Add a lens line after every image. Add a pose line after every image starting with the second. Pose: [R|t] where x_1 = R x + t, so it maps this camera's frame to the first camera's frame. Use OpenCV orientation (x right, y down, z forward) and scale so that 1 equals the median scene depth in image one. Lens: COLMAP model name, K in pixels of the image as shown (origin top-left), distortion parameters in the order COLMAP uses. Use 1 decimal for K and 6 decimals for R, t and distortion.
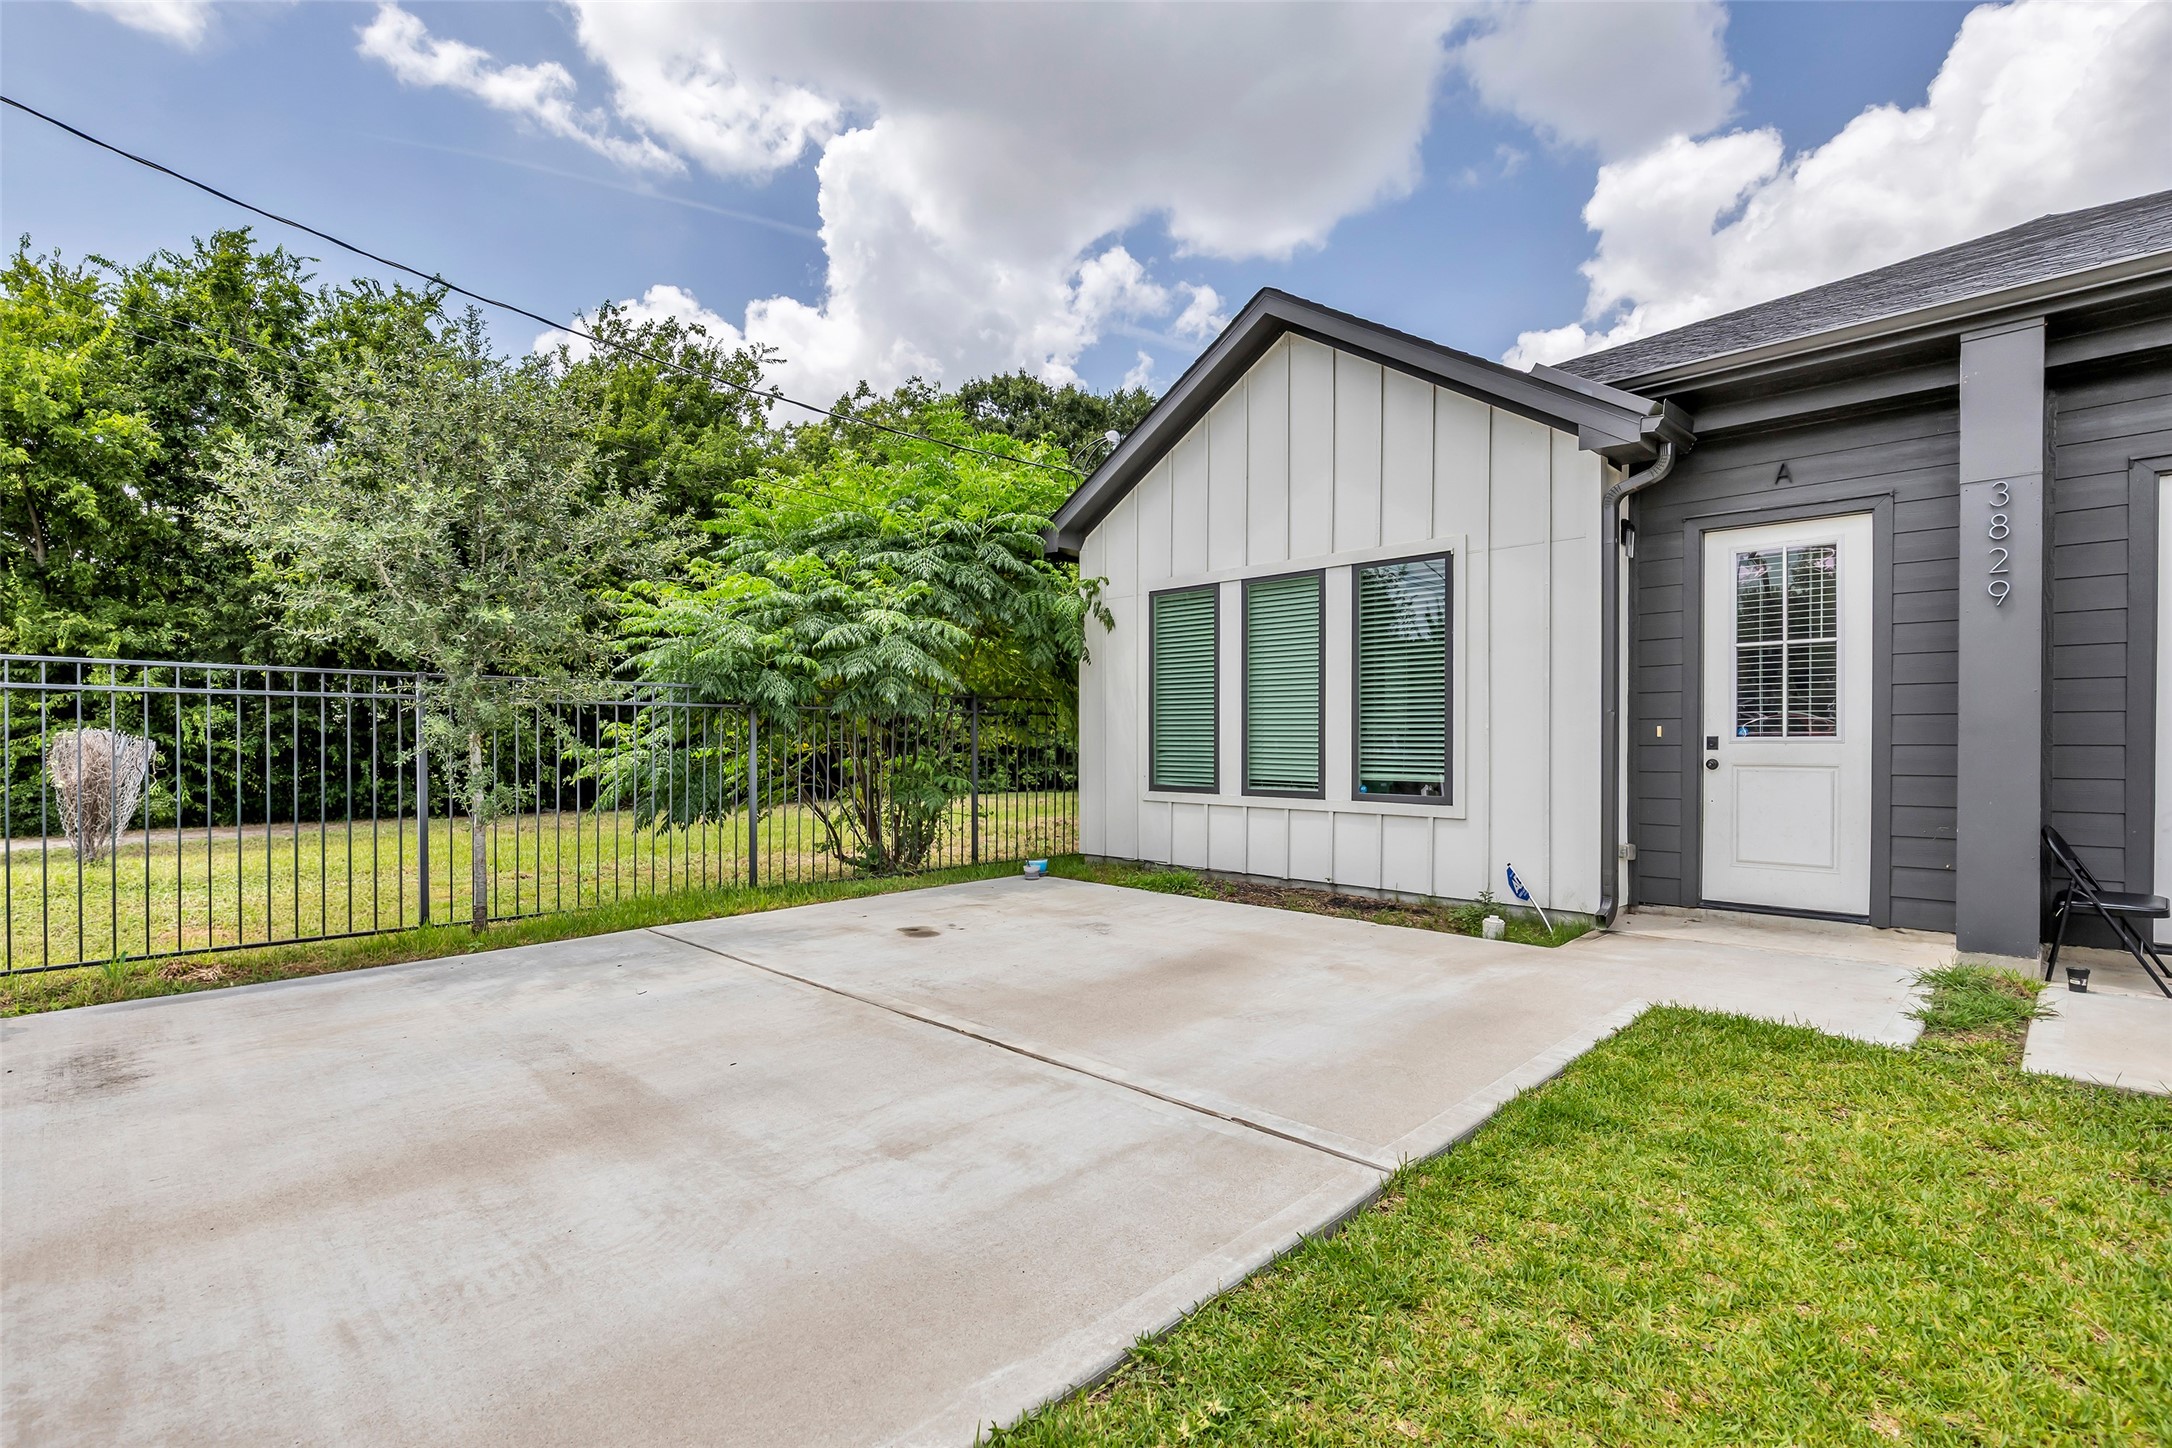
lens RADIAL K [[1006.2, 0, 1085.0], [0, 1006.2, 740.3], [0, 0, 1]] dist [-0.010300, 0.000949]
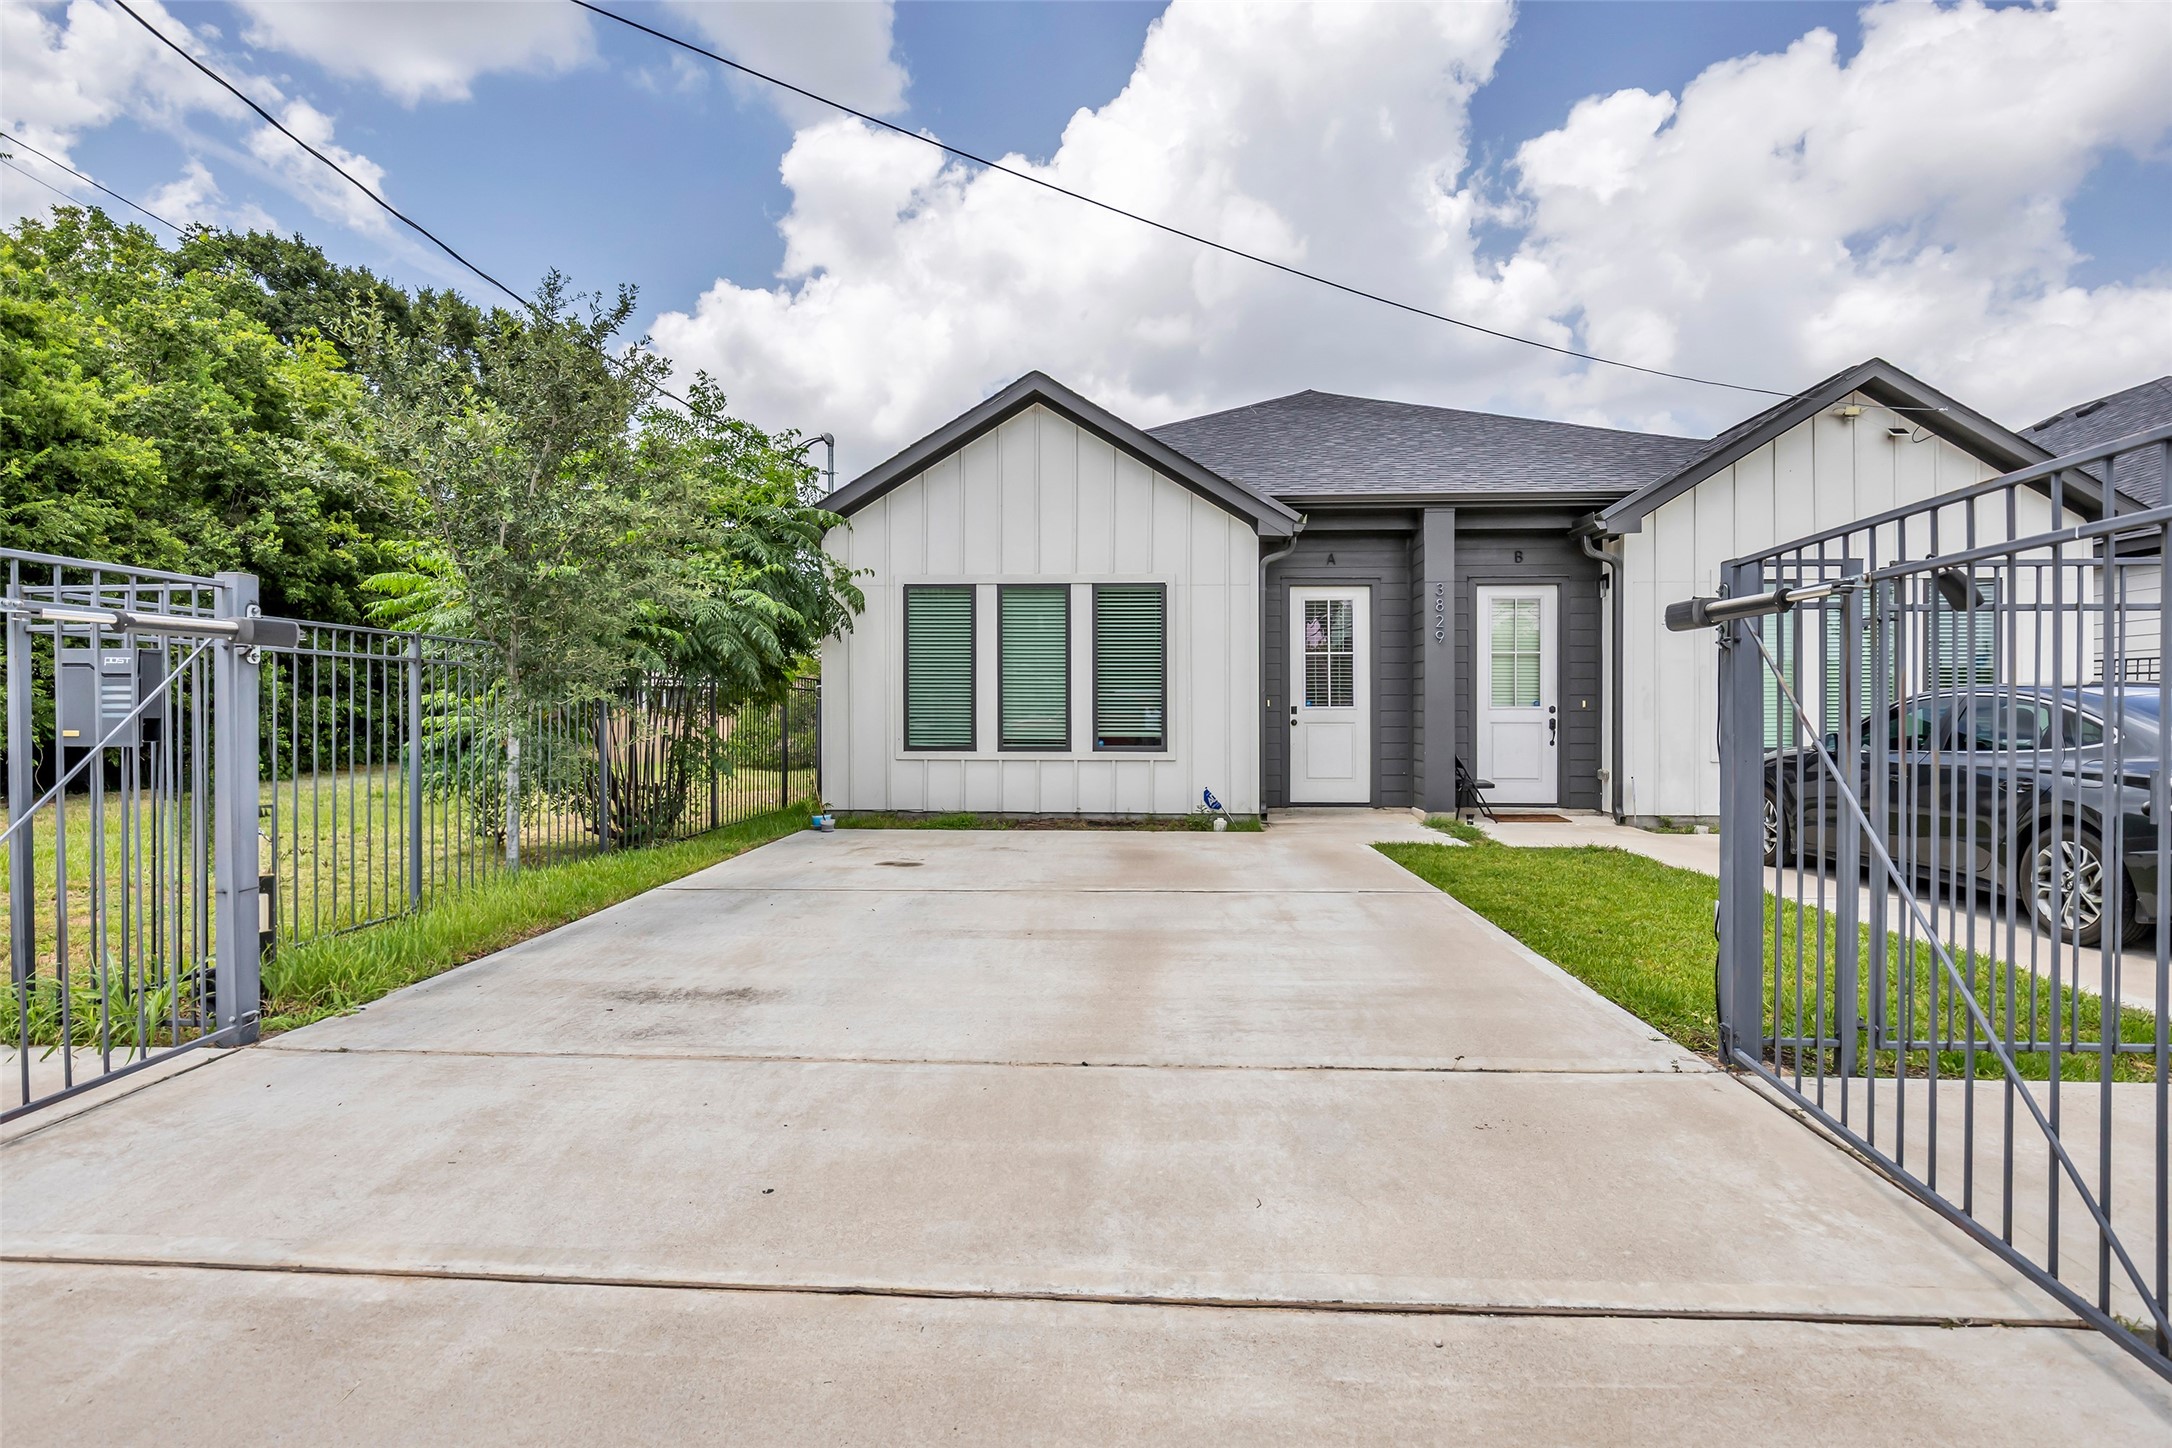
lens RADIAL K [[1125.8, 0, 1086.0], [0, 1125.8, 724.0], [0, 0, 1]] dist [-0.017401, 0.000133]
pose [[0.746681, -0.004807, 0.665165, -0.773109], [0.001667, 0.999984, 0.005356, 0.013095], [-0.665180, -0.002890, 0.746678, -0.163375]]
